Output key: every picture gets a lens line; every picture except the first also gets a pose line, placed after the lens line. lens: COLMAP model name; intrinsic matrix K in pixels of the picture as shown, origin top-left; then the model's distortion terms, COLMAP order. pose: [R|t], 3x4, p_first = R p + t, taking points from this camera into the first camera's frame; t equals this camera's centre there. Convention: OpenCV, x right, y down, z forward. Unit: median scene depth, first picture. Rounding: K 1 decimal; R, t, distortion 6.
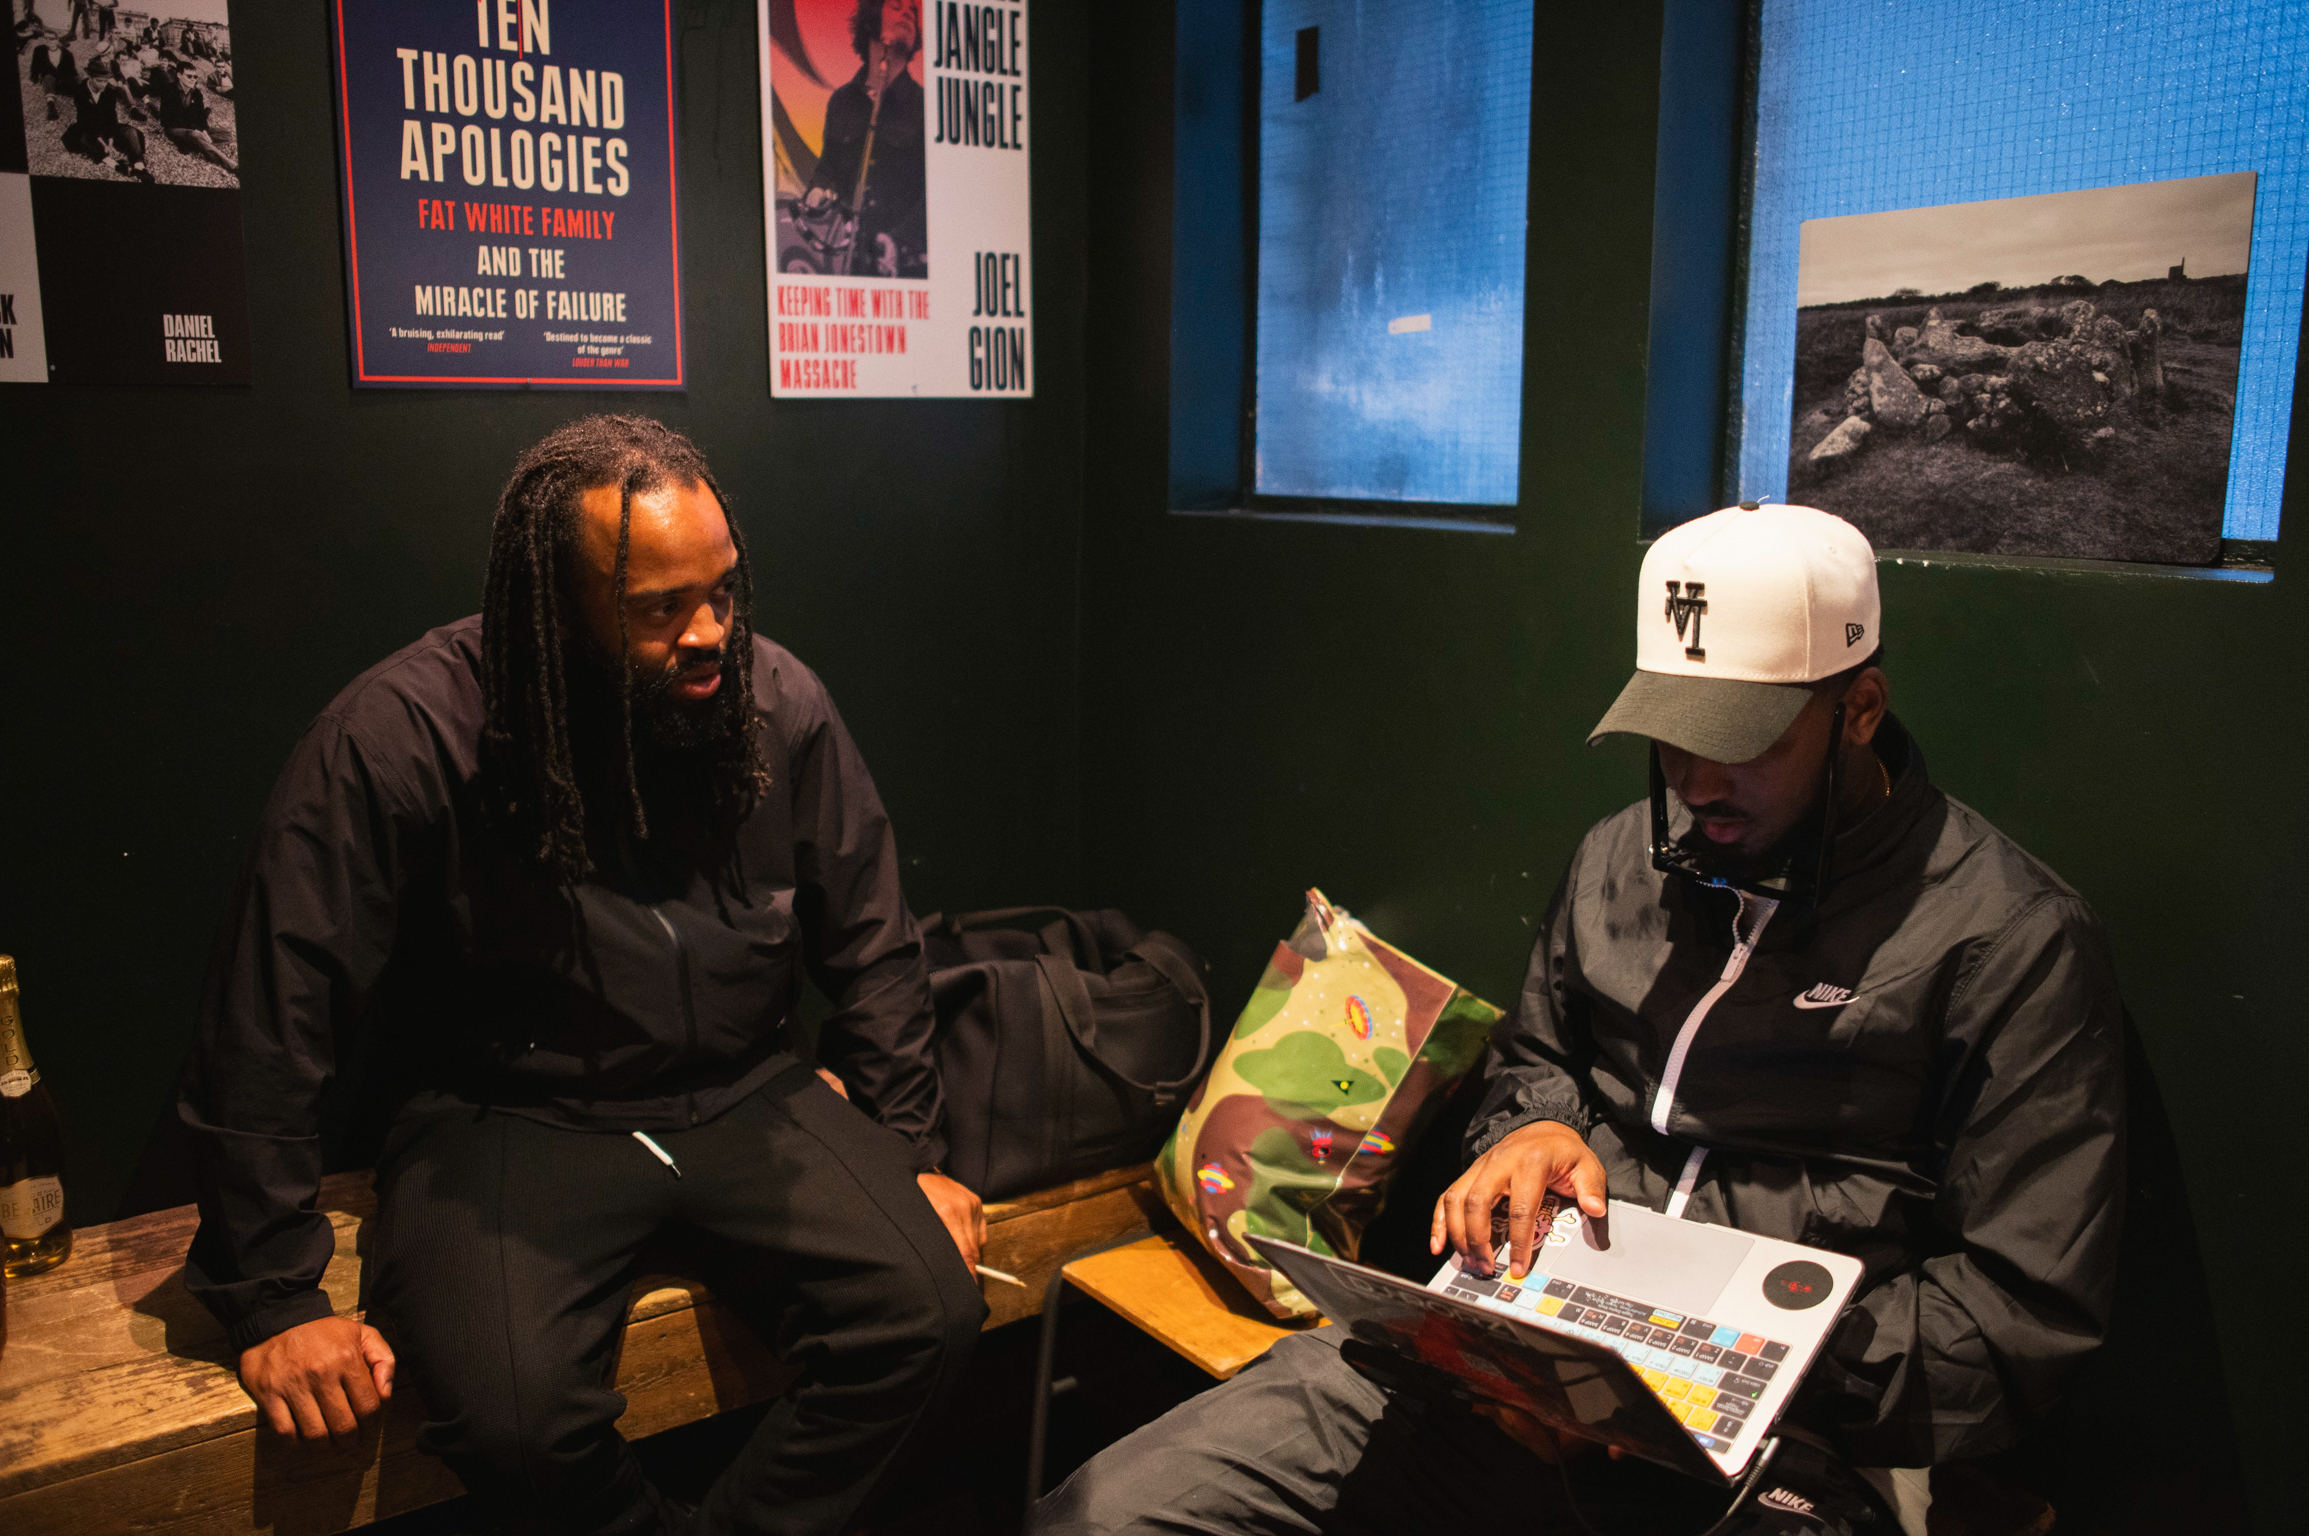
lens RADIAL K [[1896.3, 0, 1157.8], [0, 1896.3, 771.3], [0, 0, 1]] dist [-0.076624, 0.067637]
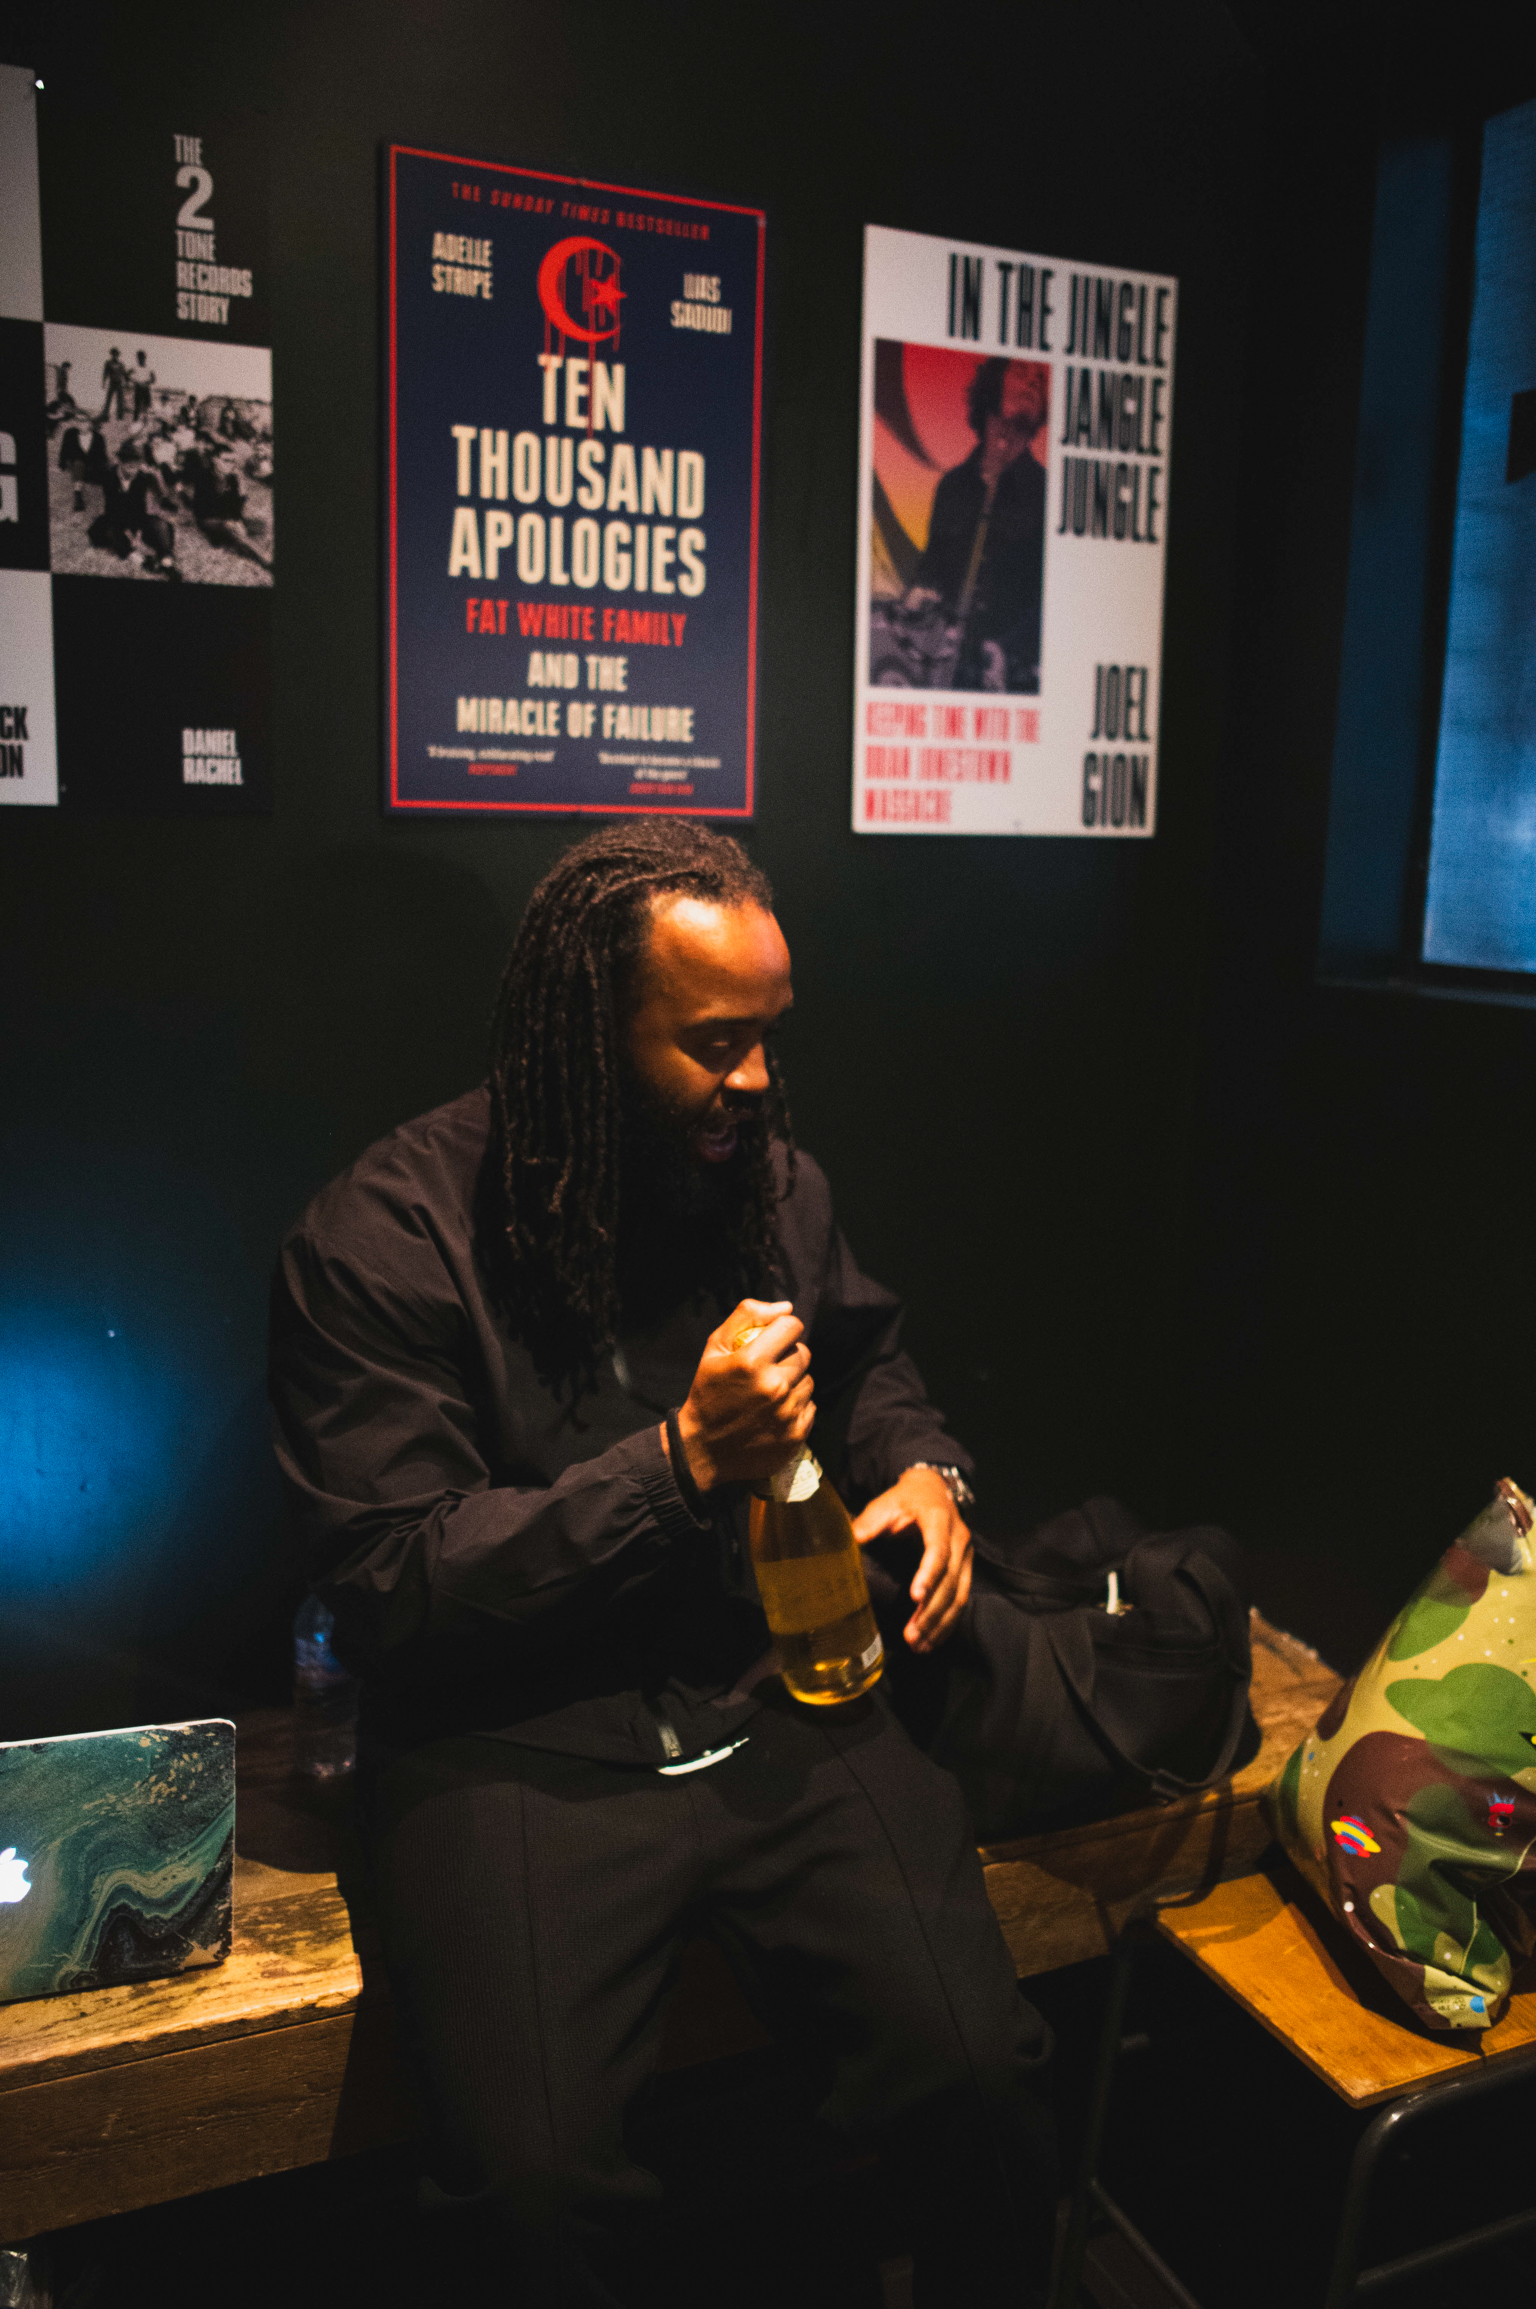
lens RADIAL K [[1896.3, 0, 765.3], [0, 1896.3, 1161.2], [0, 0, 1]] dist [-0.076624, 0.067637]
pose [[0.975977, 0.055897, -0.210583, -0.061810], [-0.057914, 0.998316, -0.003417, -0.050106], [0.210037, 0.015531, 0.977570, 0.177556]]
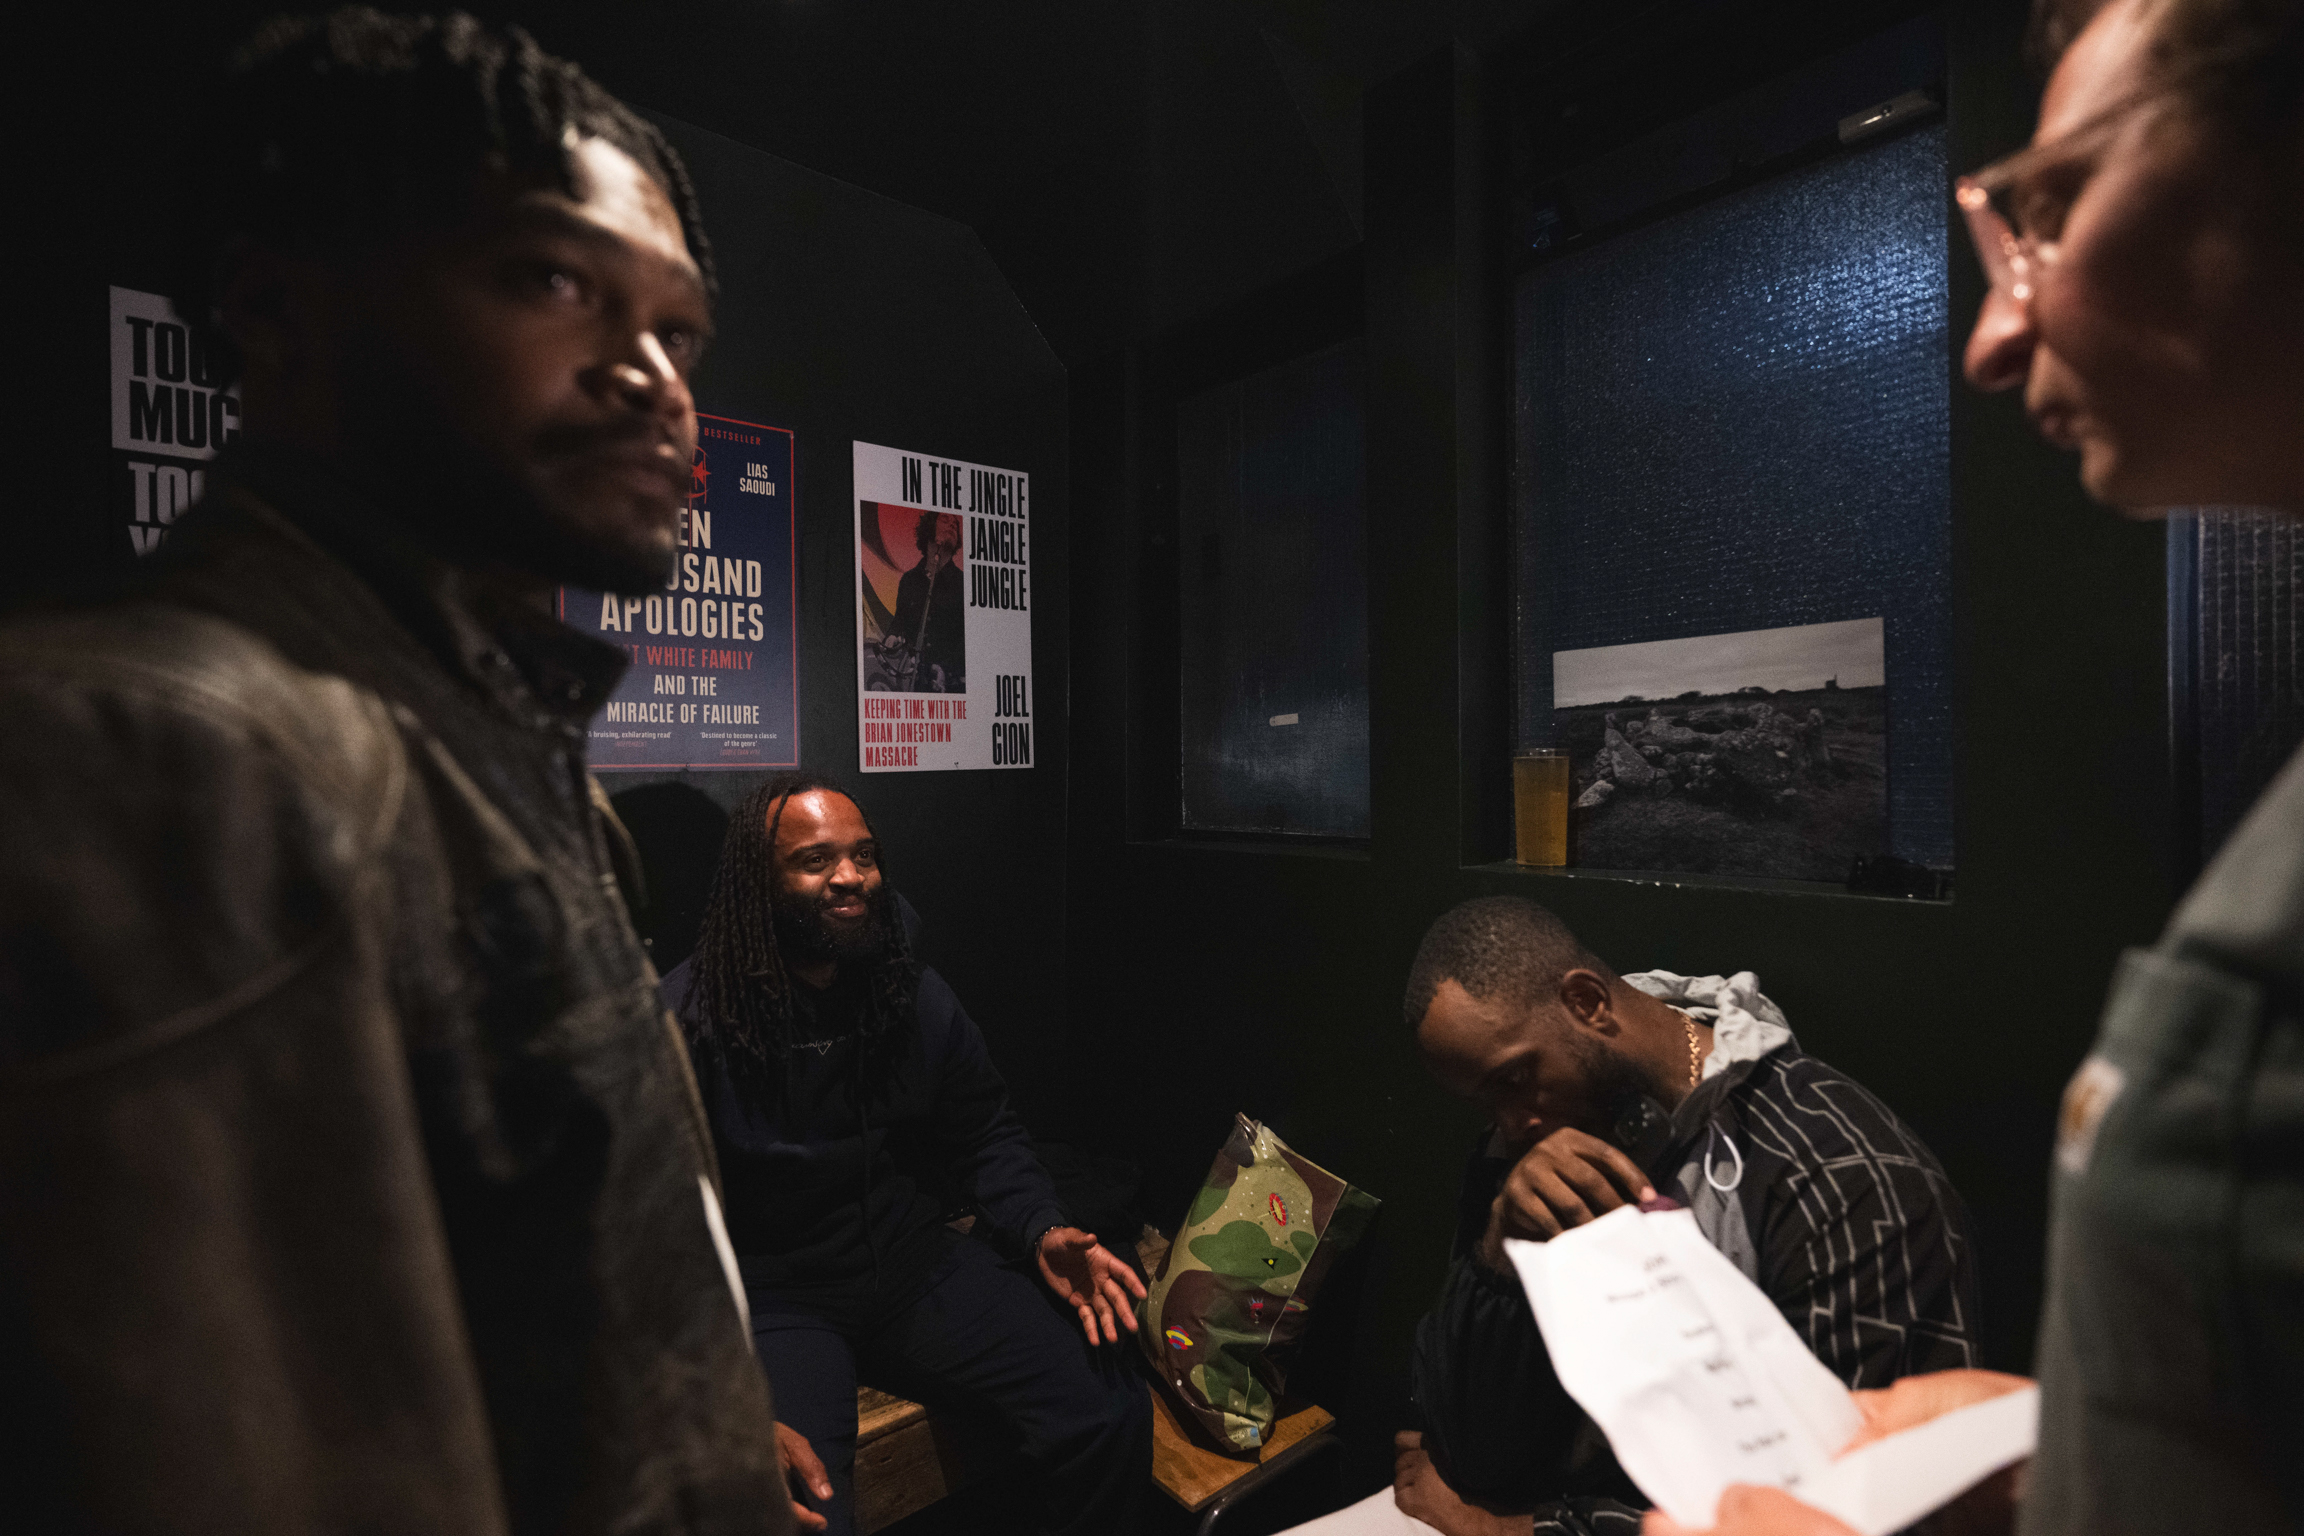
lens RADIAL K [[1112.4, 0, 1160.6], [0, 1112.4, 763.0], [0, 0, 1]] dist [0.001725, 0.003425]
pose [[0.997630, -0.014979, 0.067150, -0.030639], [0.026660, 0.983920, -0.176607, -0.050820], [-0.063425, 0.177979, 0.981988, 0.140043]]
